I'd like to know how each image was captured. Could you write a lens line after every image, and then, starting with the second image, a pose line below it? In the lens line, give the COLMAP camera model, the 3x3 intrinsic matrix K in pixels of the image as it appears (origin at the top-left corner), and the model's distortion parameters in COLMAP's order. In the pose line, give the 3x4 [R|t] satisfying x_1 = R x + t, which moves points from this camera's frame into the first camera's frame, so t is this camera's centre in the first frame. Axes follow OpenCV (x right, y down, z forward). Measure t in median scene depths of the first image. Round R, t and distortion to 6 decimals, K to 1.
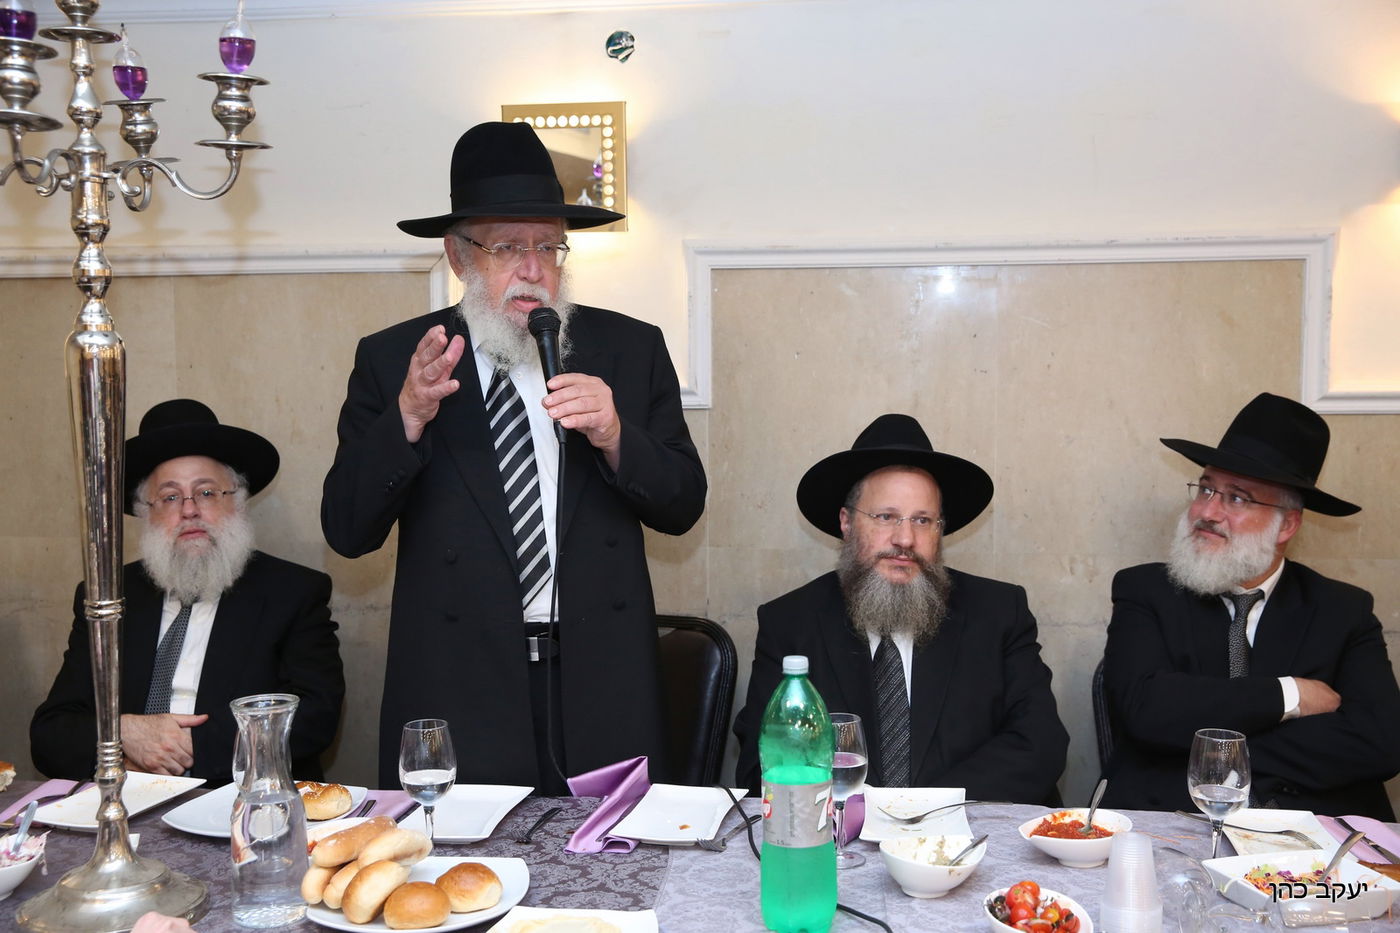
lens RADIAL K [[1619.4, 0, 700.0], [0, 1619.4, 466.5], [0, 0, 1]] dist [0.024053, 0.040108]
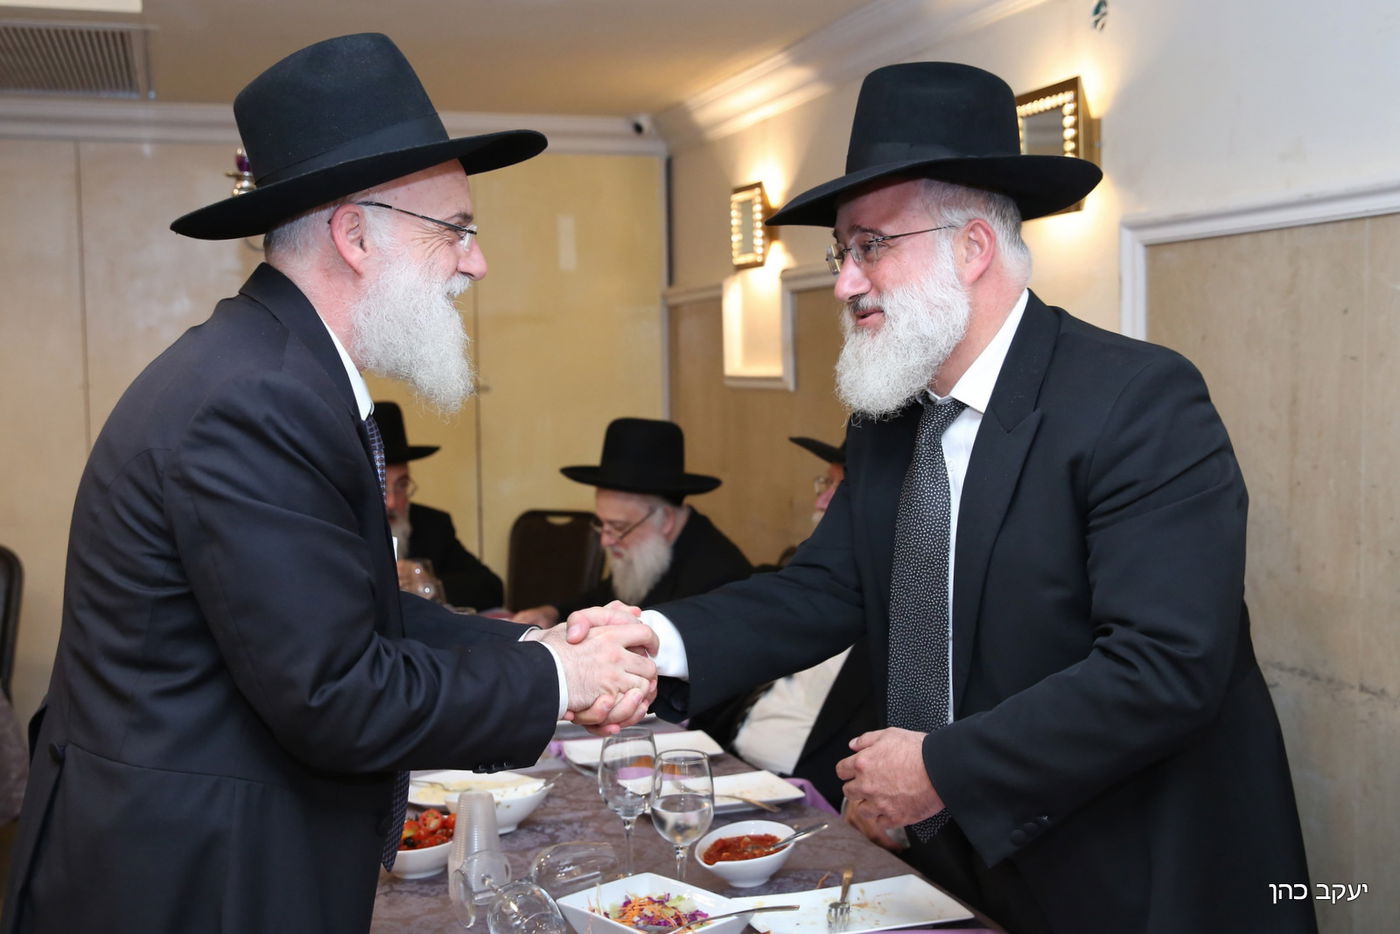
lens RADIAL K [[1576.3, 0, 700.0], [0, 1576.3, 467.0], [0, 0, 1]] dist [0.004002, 0.004524]
pose [[0.462174, 0.056688, -0.884976, 1.020923], [-0.048401, 0.998080, 0.038656, -0.031625], [0.885468, 0.024968, 0.464030, 0.573110]]
